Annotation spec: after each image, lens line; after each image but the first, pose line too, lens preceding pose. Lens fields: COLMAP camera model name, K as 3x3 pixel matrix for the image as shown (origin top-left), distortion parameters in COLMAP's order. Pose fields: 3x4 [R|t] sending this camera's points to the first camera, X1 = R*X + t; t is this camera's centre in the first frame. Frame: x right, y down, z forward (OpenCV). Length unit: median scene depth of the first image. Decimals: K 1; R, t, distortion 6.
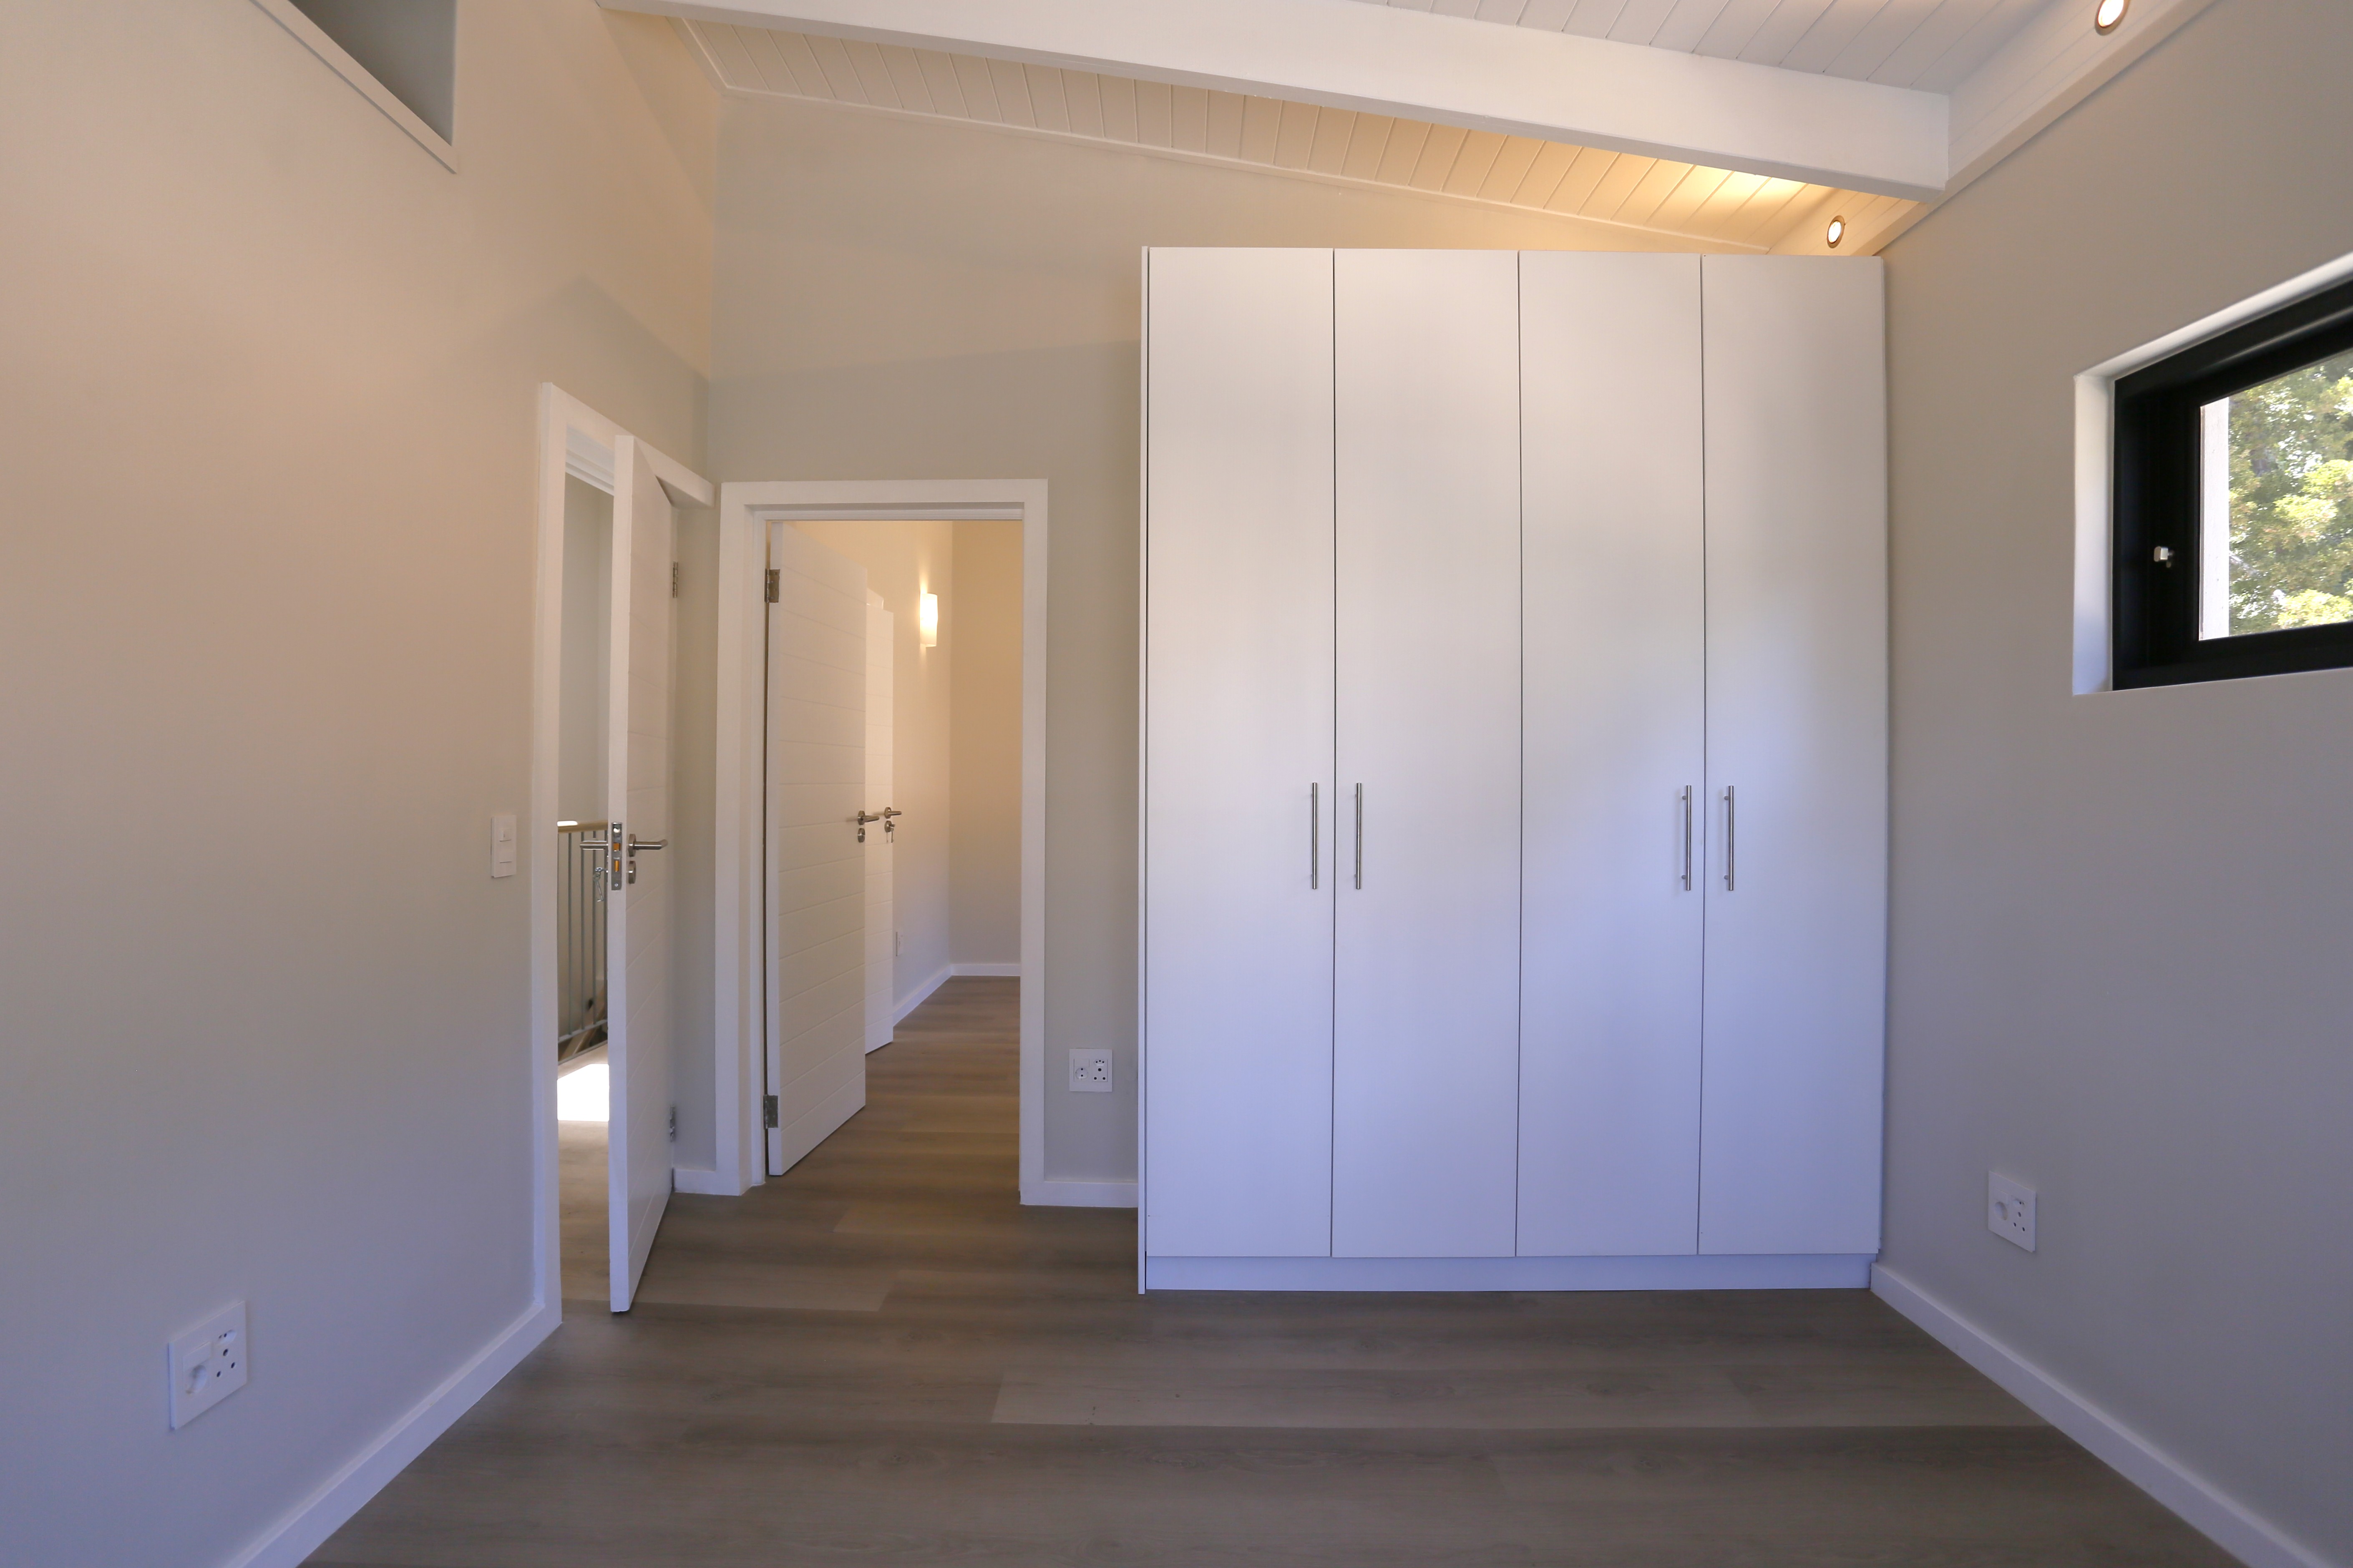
lens RADIAL K [[1163.6, 0, 1176.5], [0, 1163.6, 784.0], [0, 0, 1]] dist [-0.071775, 0.028731]
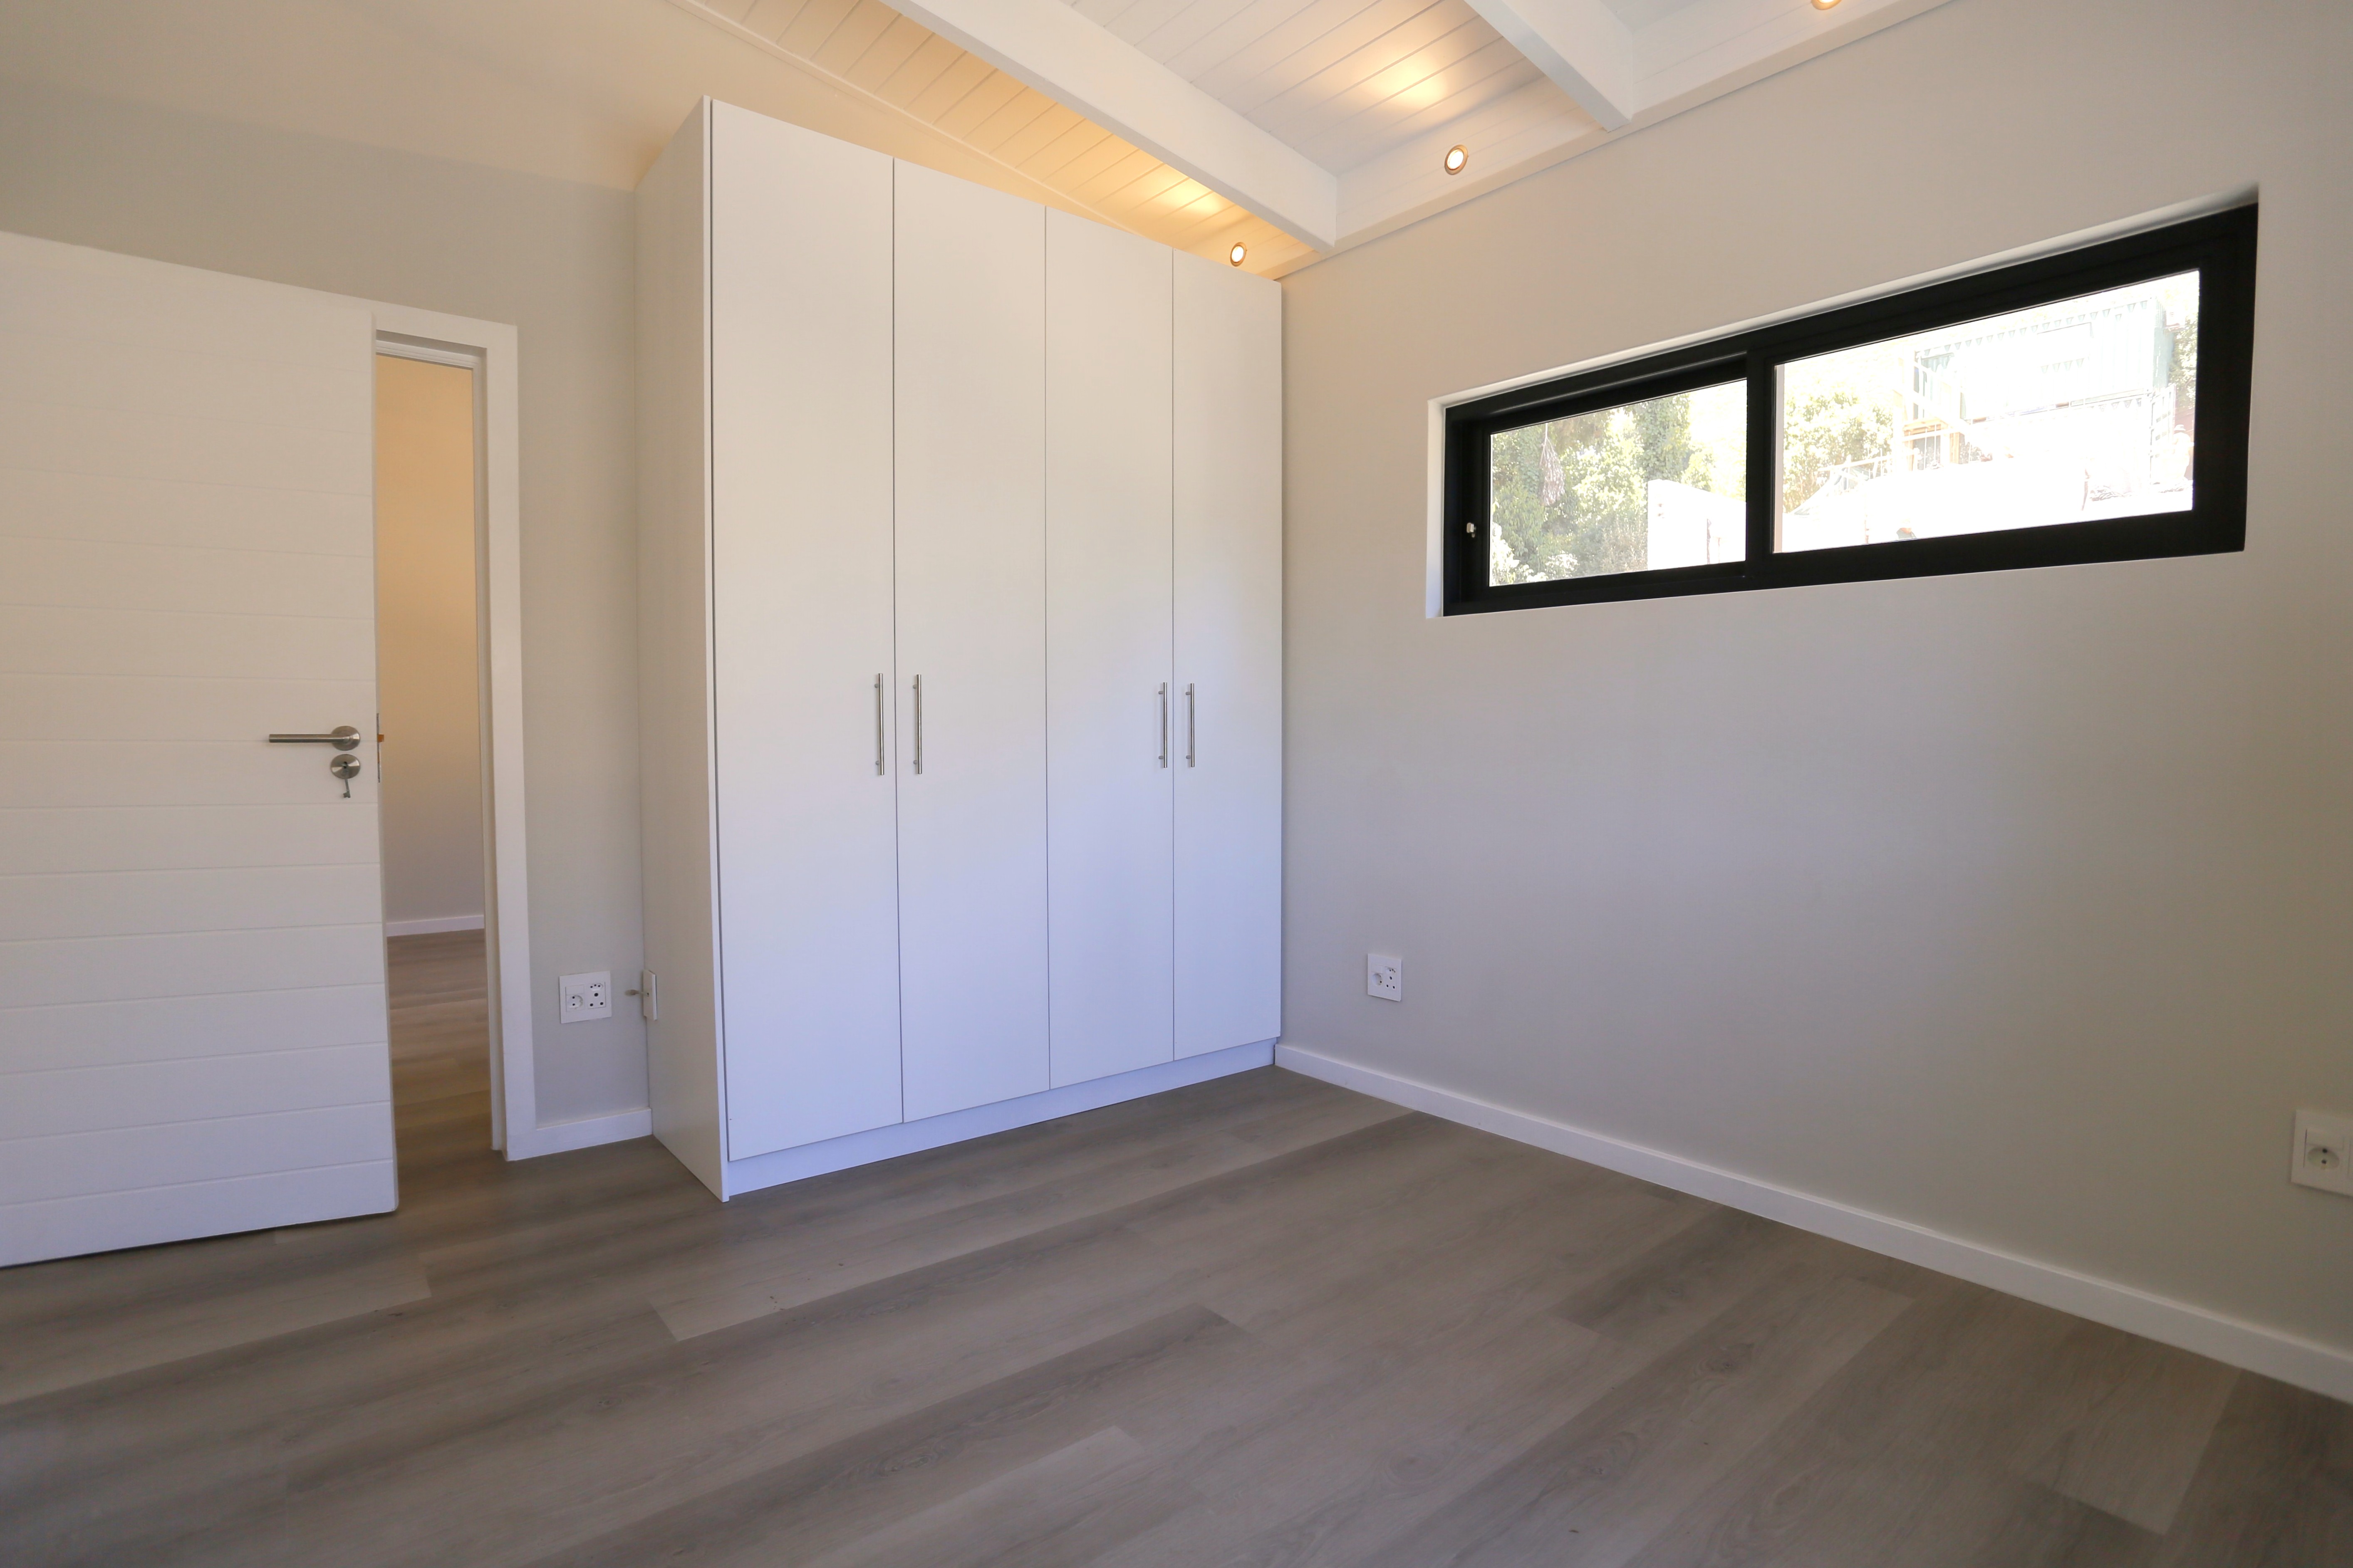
lens RADIAL K [[1163.6, 0, 1176.5], [0, 1163.6, 784.0], [0, 0, 1]] dist [-0.071775, 0.028731]
pose [[0.766396, -0.035508, 0.641387, -0.351267], [0.006216, 0.998834, 0.047868, 0.050818], [-0.642339, -0.032699, 0.765723, 0.033032]]
